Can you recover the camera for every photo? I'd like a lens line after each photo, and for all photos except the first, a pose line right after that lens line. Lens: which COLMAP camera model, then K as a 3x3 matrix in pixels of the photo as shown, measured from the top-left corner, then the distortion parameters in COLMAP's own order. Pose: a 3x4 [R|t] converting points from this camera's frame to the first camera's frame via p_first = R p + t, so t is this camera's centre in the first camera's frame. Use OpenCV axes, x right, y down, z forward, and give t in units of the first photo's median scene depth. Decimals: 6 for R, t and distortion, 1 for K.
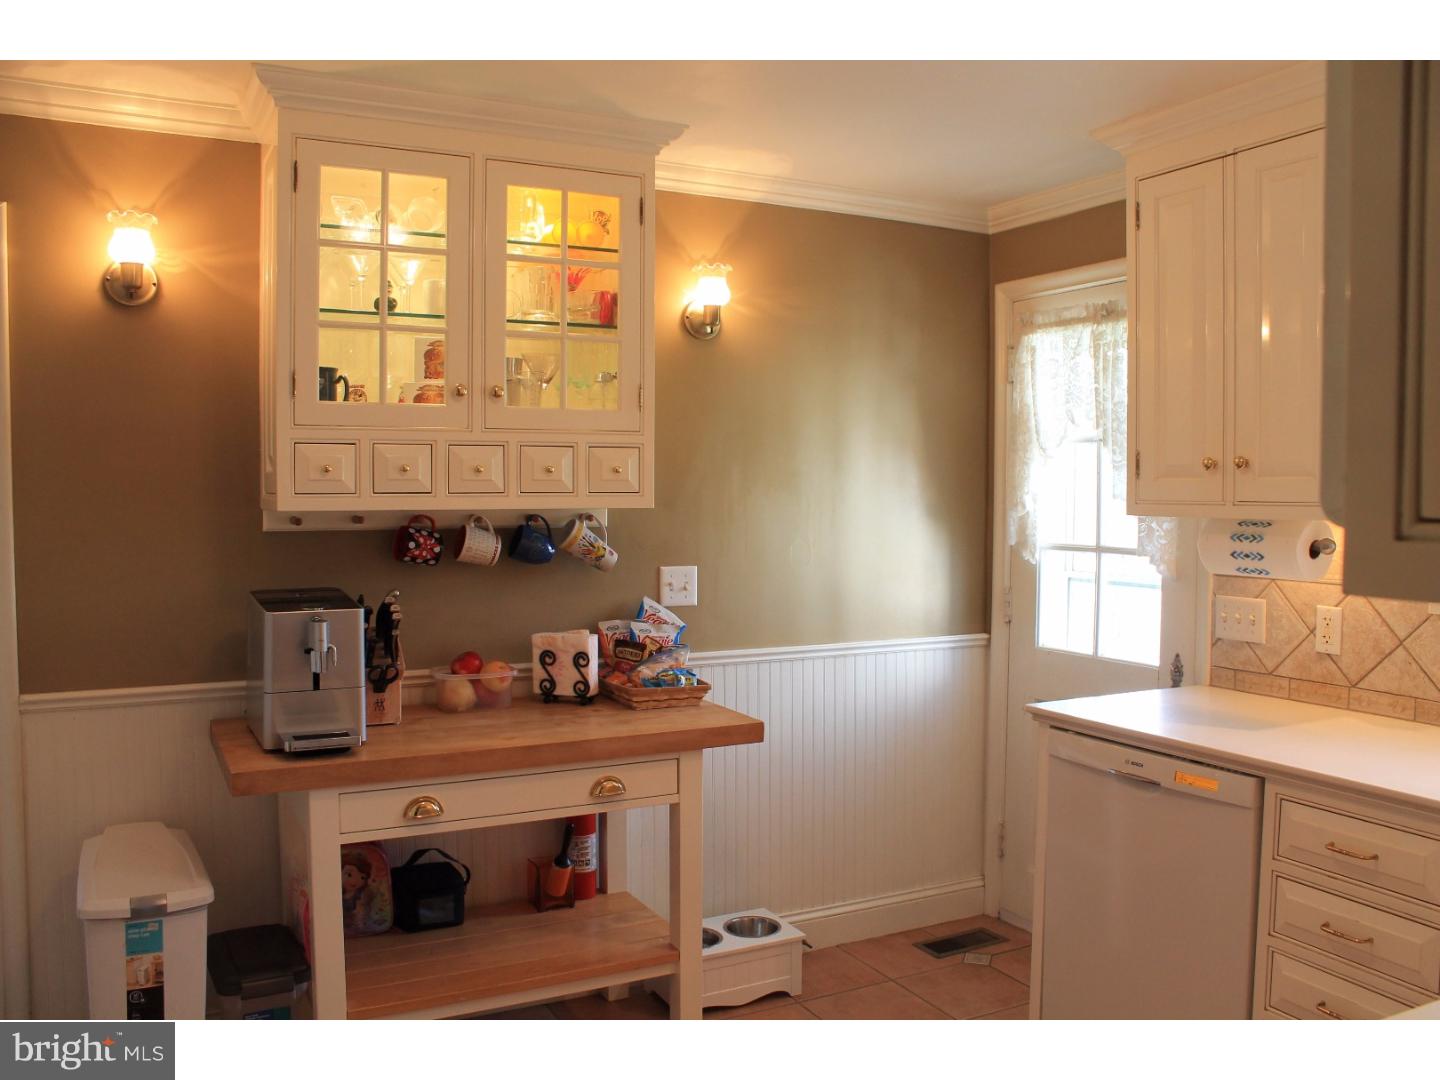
lens RADIAL K [[1235.8, 0, 720.0], [0, 1235.8, 540.0], [0, 0, 1]] dist [-0.162423, 0.166540]
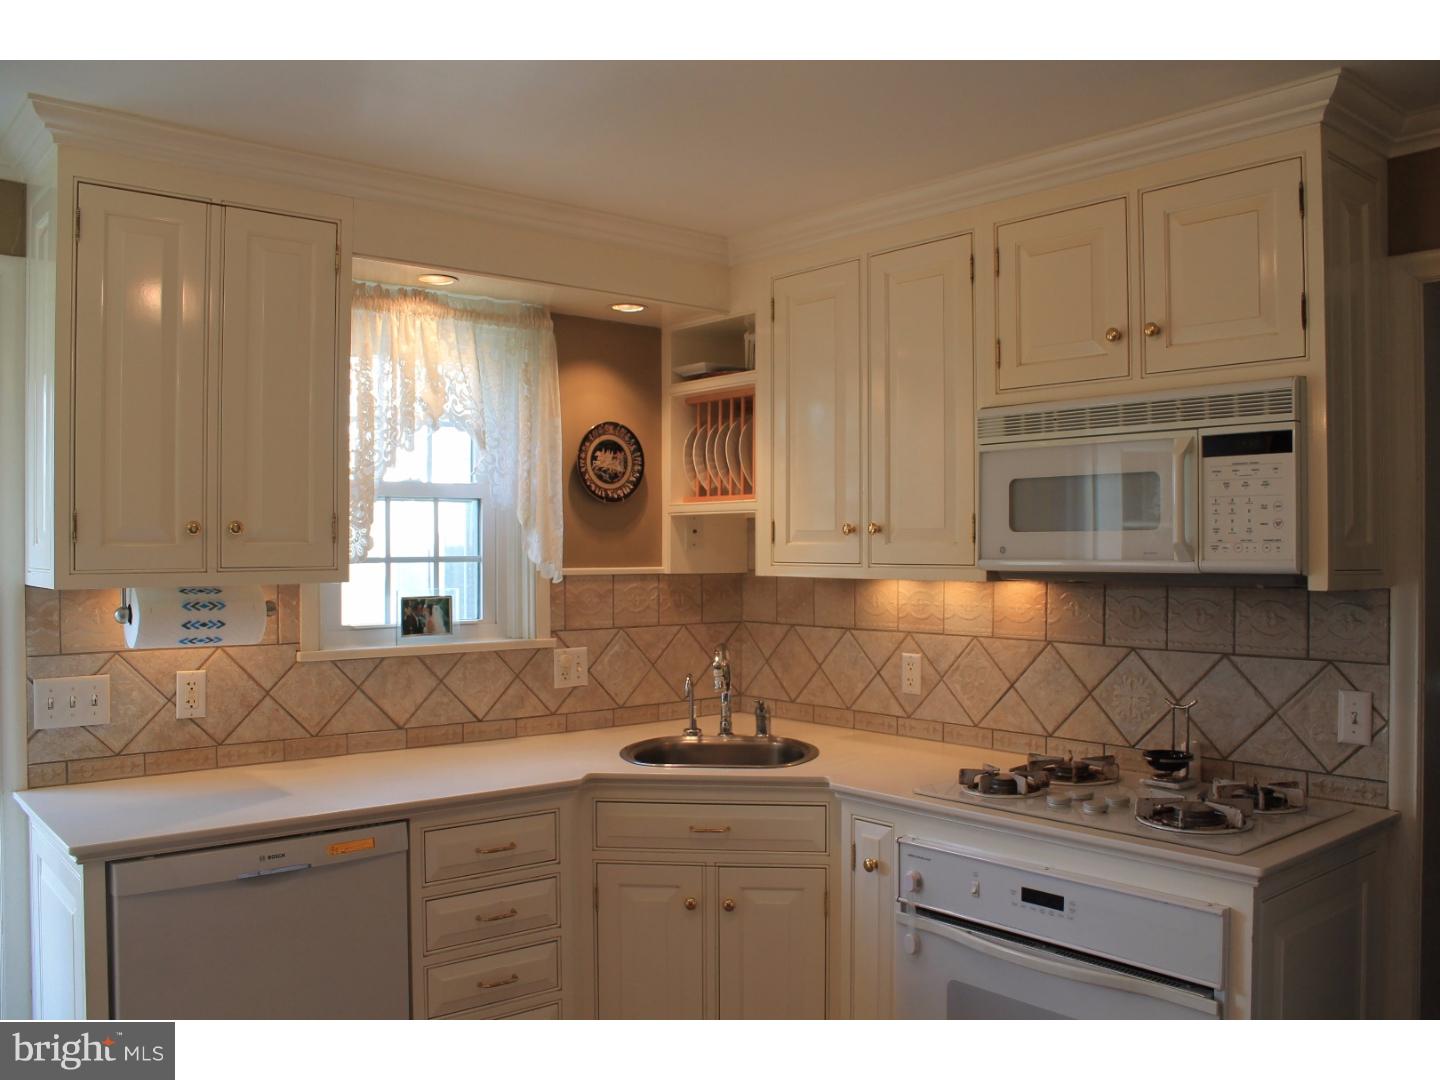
lens RADIAL K [[1235.8, 0, 720.0], [0, 1235.8, 540.0], [0, 0, 1]] dist [-0.162423, 0.166540]
pose [[-0.235546, -0.000770, 0.971863, -0.576061], [0.040052, 0.999142, 0.010499, -0.046775], [-0.971038, 0.041398, -0.235313, 0.814643]]
